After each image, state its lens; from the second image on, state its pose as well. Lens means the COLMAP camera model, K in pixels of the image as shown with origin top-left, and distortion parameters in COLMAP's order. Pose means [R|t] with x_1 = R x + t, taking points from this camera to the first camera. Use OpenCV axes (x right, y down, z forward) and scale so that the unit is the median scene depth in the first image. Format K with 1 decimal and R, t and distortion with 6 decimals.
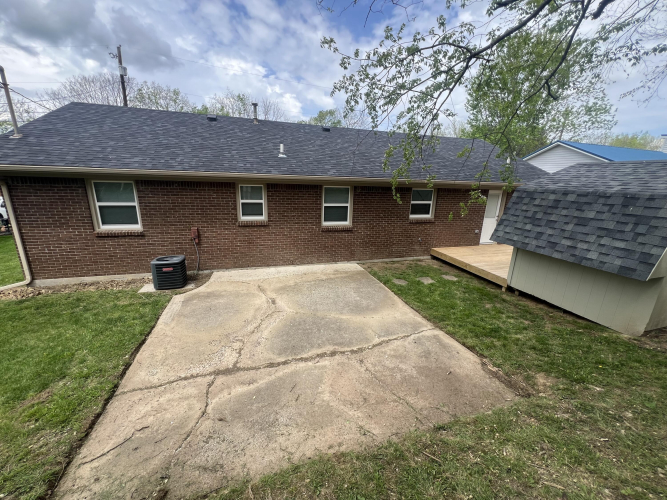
lens RADIAL K [[267.9, 0, 334.7], [0, 267.9, 249.4], [0, 0, 1]] dist [-0.002899, 0.000119]
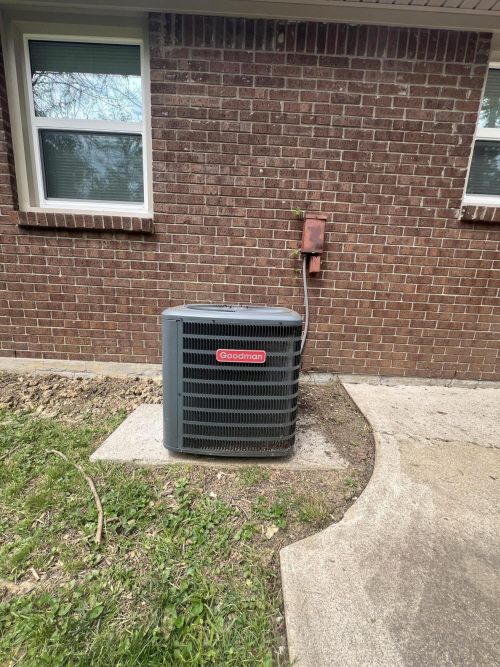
lens RADIAL K [[267.9, 0, 250.4], [0, 267.9, 333.1], [0, 0, 1]] dist [-0.002899, 0.000119]
pose [[0.953054, 0.071784, -0.294167, -0.531093], [-0.092608, 0.994043, -0.057461, 0.064175], [0.288290, 0.082006, 0.954025, 0.777718]]
